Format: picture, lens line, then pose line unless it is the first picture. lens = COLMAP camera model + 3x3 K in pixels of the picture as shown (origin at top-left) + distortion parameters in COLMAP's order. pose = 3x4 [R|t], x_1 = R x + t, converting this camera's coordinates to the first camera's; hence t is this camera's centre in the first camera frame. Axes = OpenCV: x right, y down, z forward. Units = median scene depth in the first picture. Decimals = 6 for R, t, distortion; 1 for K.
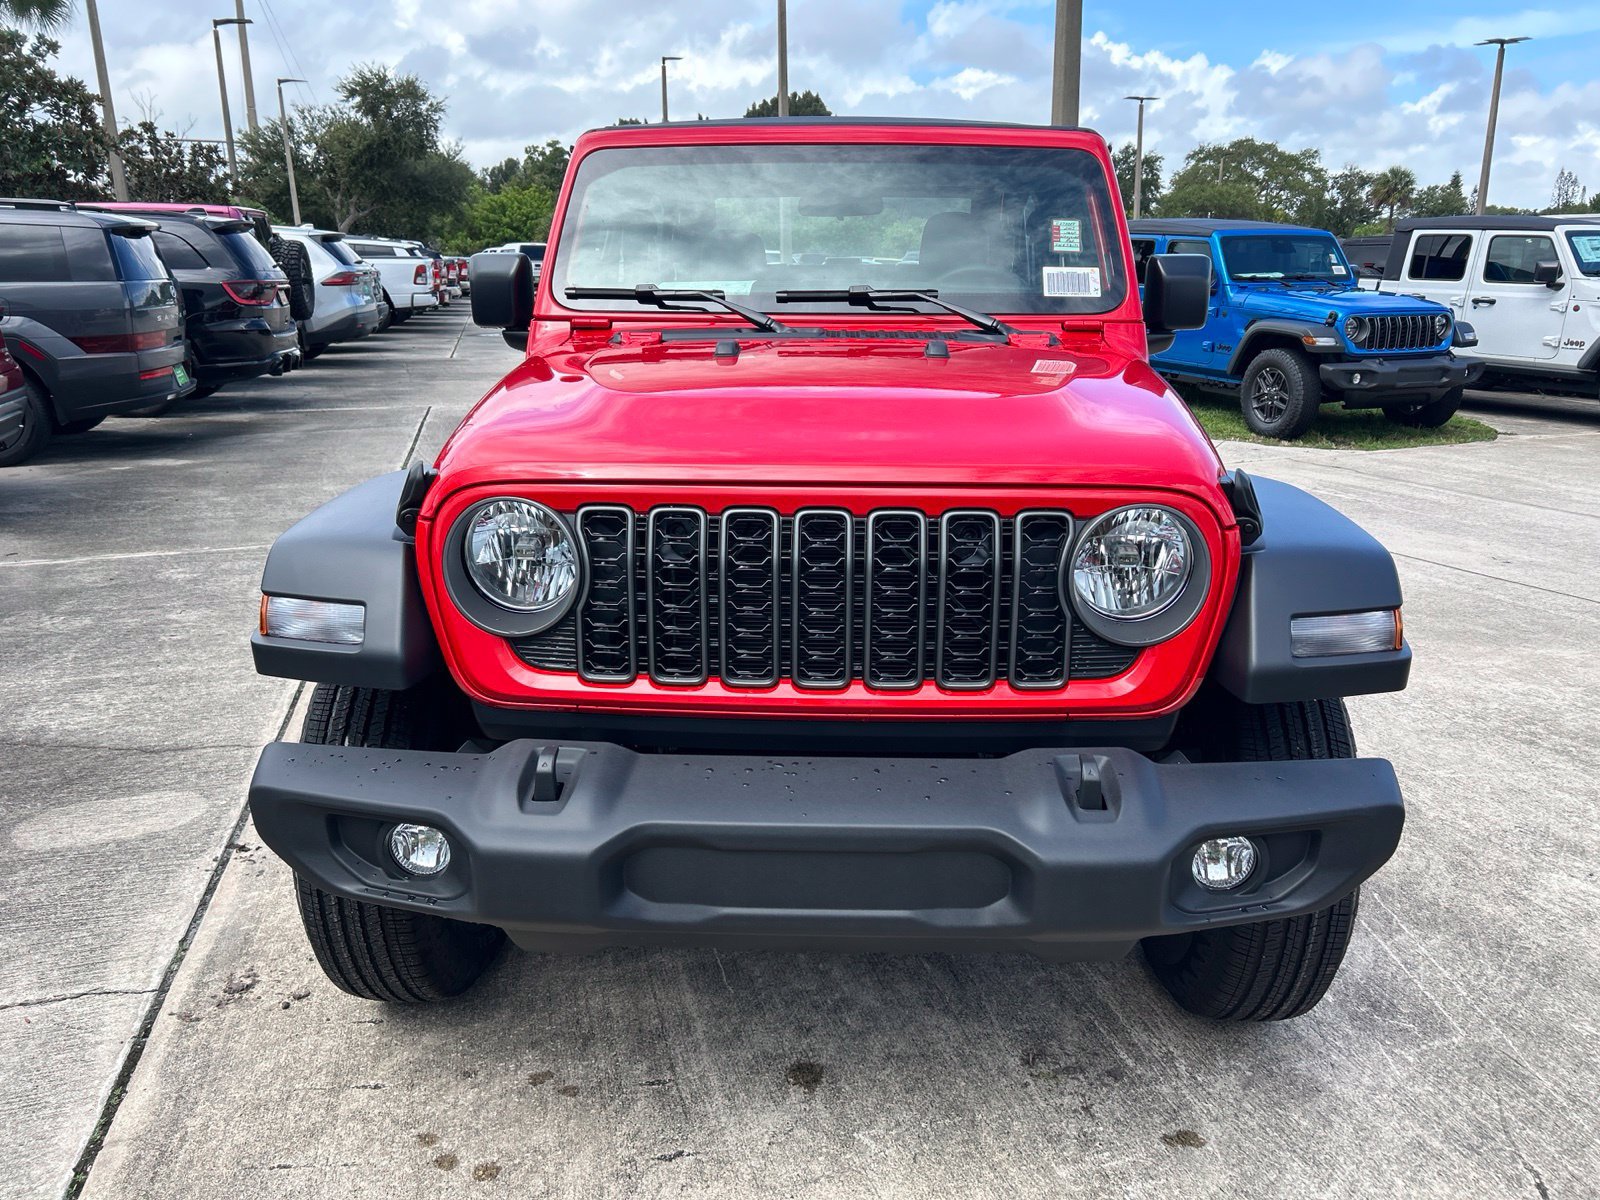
lens RADIAL K [[1203.9, 0, 812.3], [0, 1203.9, 600.9], [0, 0, 1]] dist [0.043564, -0.043021]
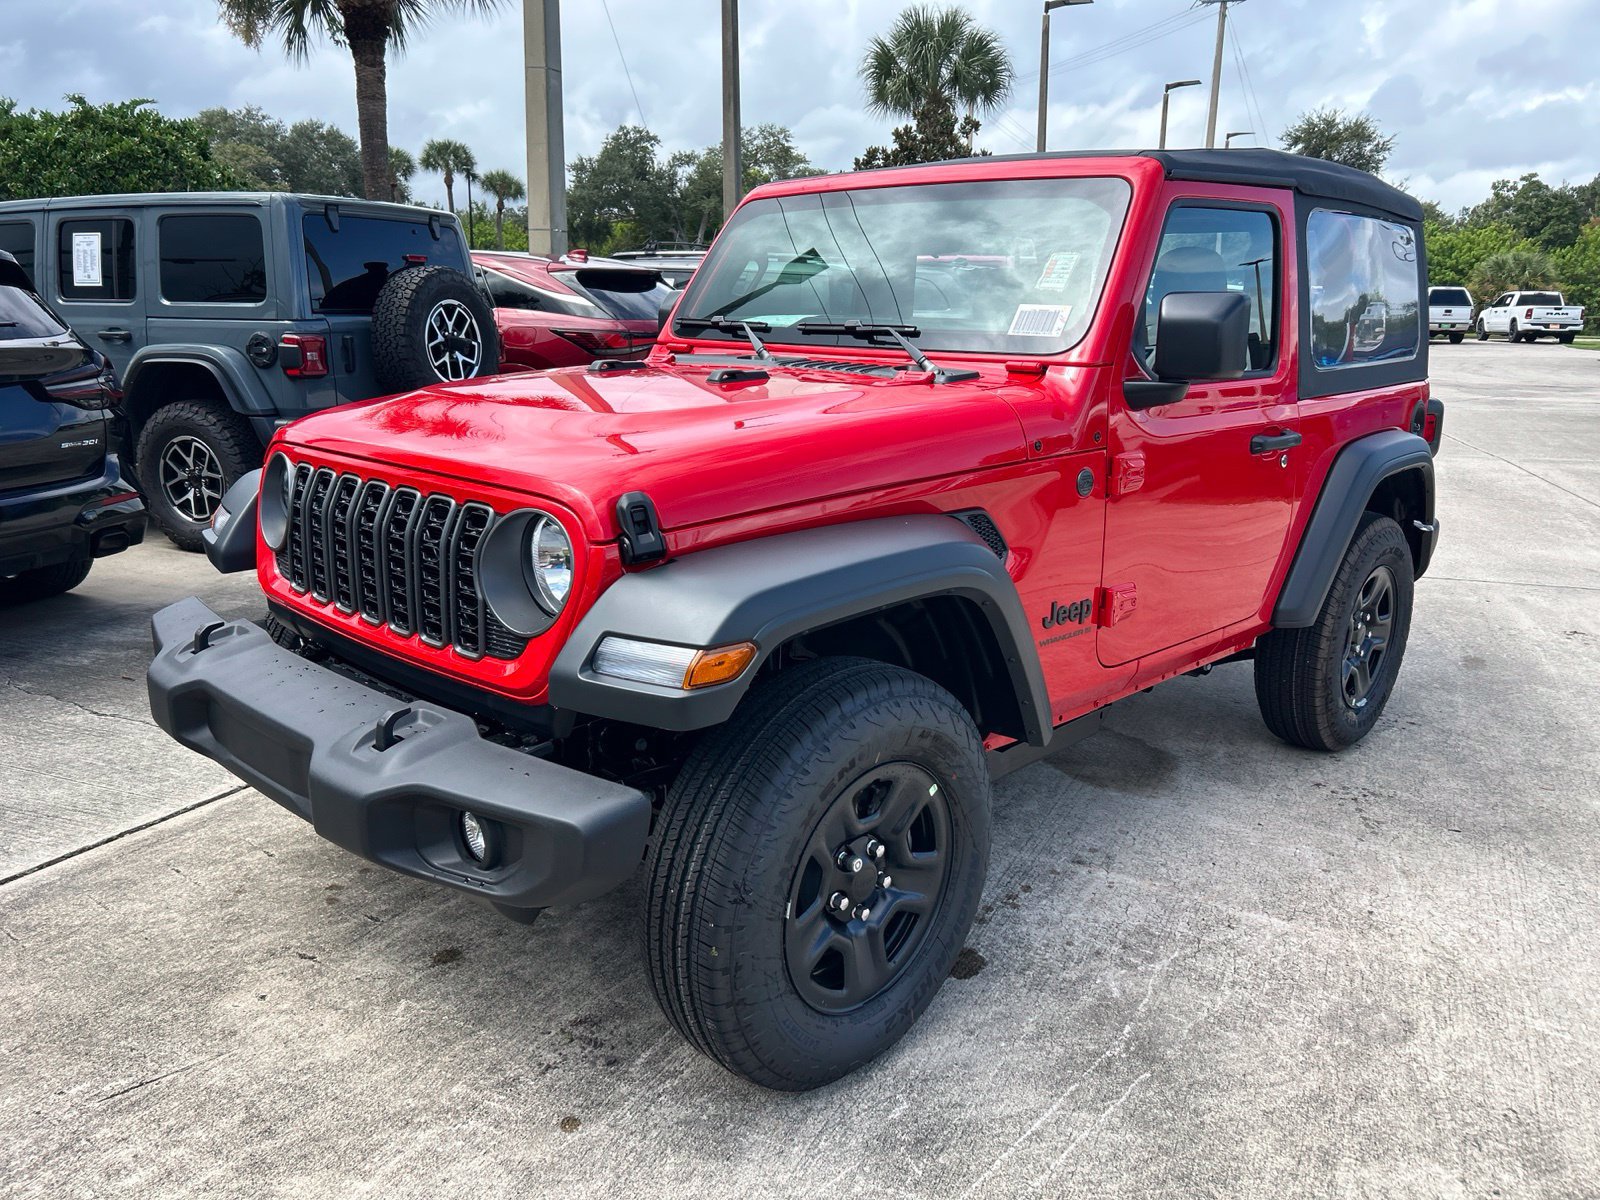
lens RADIAL K [[1203.9, 0, 813.1], [0, 1203.9, 608.2], [0, 0, 1]] dist [0.043564, -0.043021]
pose [[0.746673, 0.171128, -0.642802, 0.903990], [-0.189807, 0.980978, 0.040680, -0.064229], [0.637537, 0.091633, 0.764951, 0.248804]]
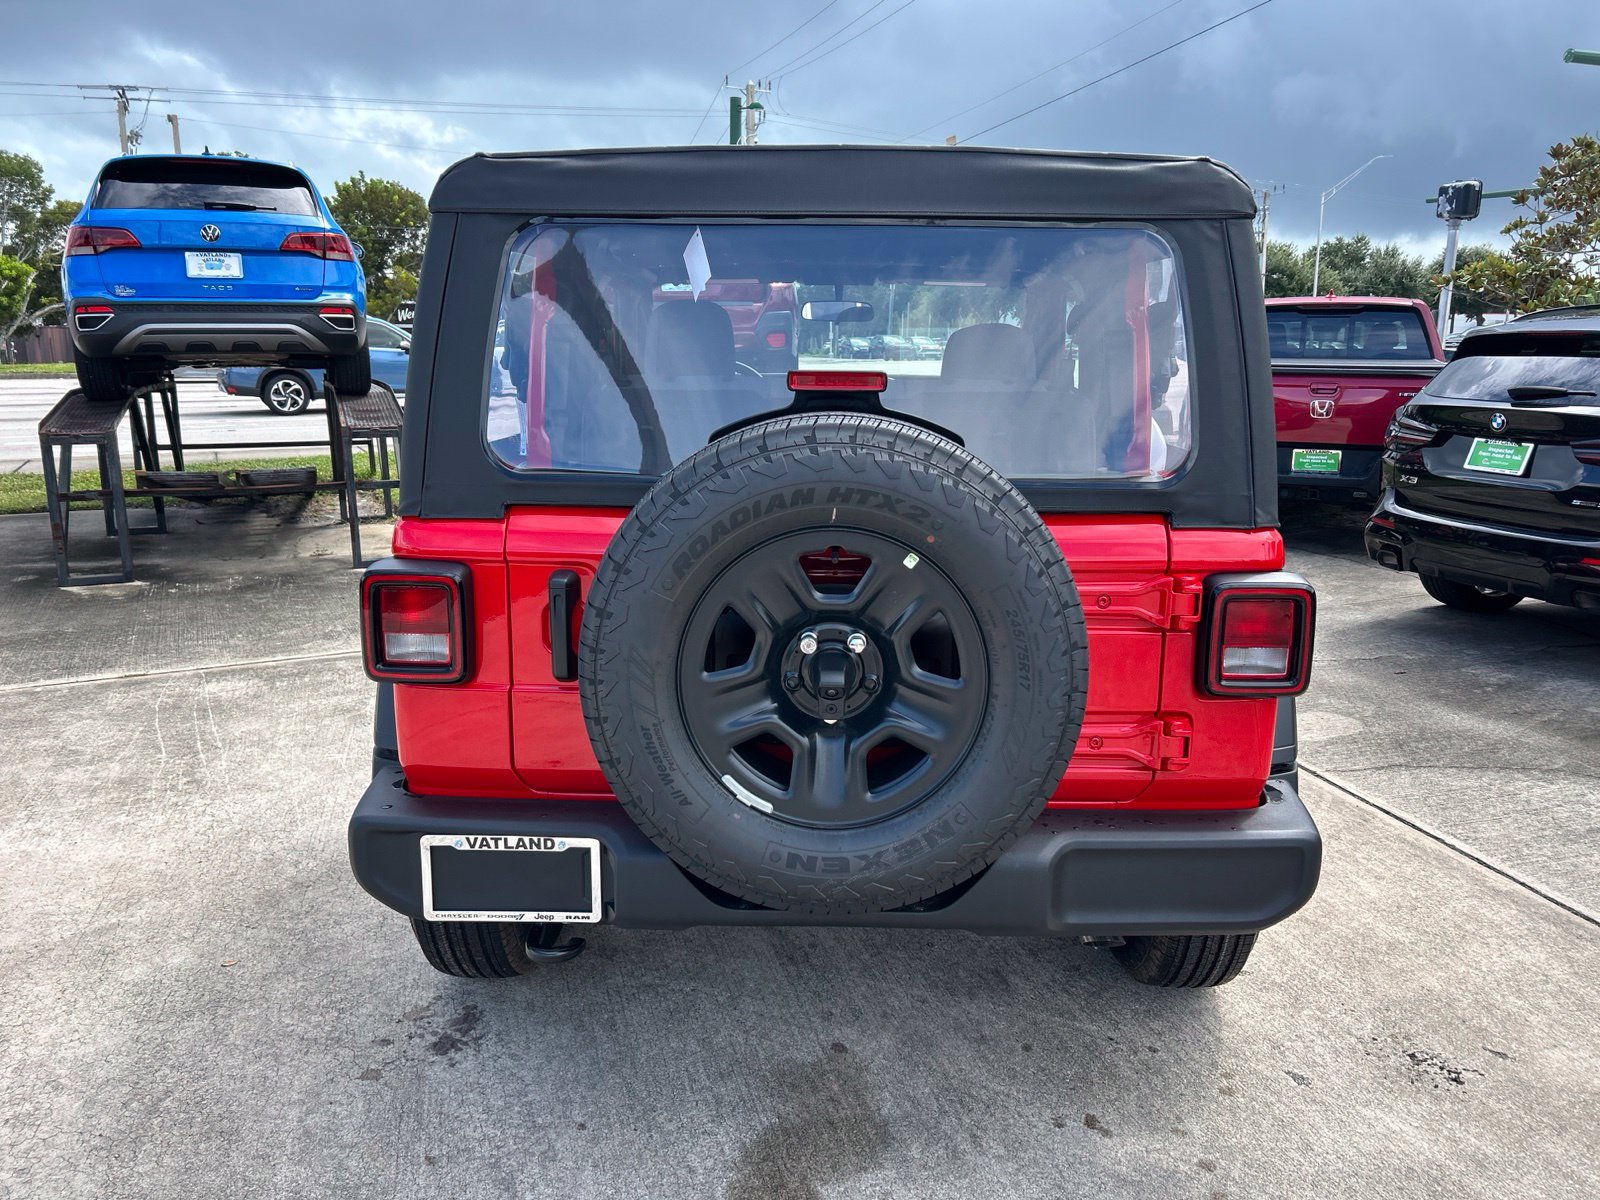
lens RADIAL K [[1203.9, 0, 815.1], [0, 1203.9, 598.8], [0, 0, 1]] dist [0.043564, -0.043021]
pose [[-0.999816, -0.011710, -0.015201, 0.081419], [-0.017462, 0.883670, 0.467785, -0.858122], [0.007955, 0.467964, -0.883712, 2.961889]]
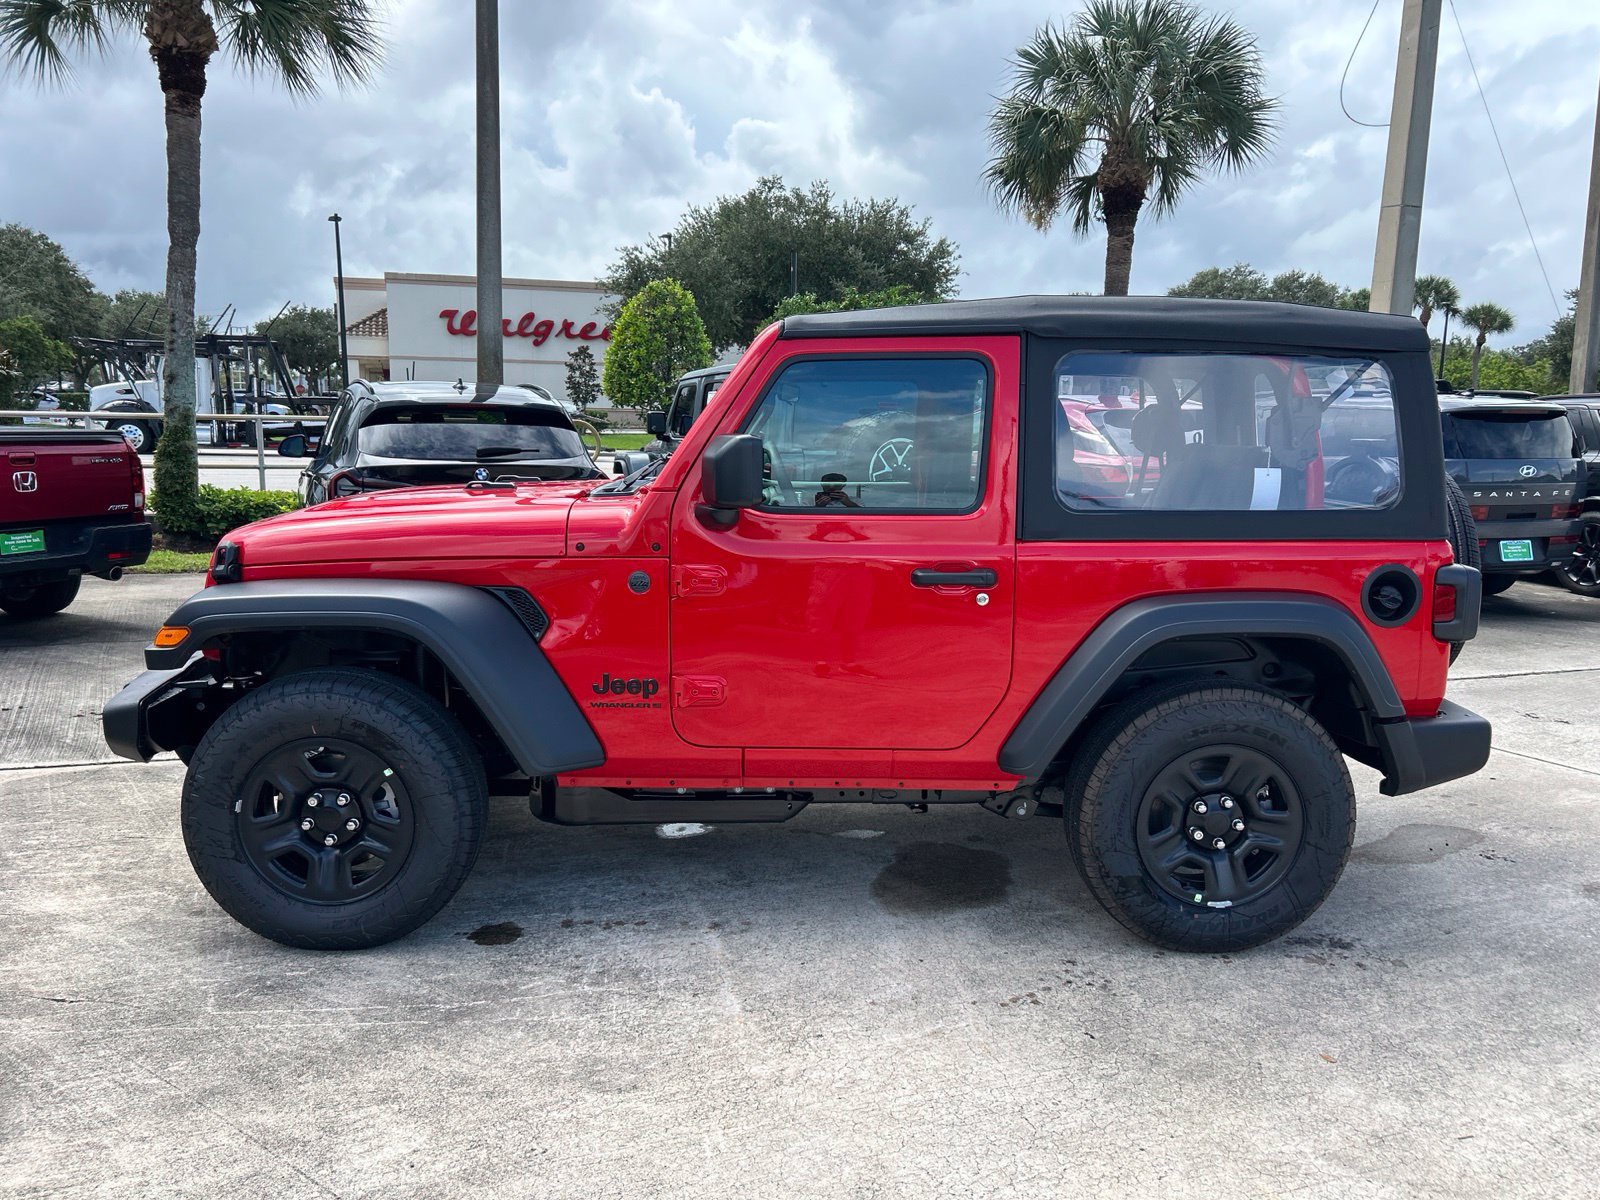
lens RADIAL K [[1203.9, 0, 809.1], [0, 1203.9, 595.7], [0, 0, 1]] dist [0.043564, -0.043021]
pose [[0.066977, 0.139833, -0.987907, 1.735373], [-0.284405, 0.951730, 0.115431, -0.382161], [0.956362, 0.273235, 0.103514, 1.309385]]
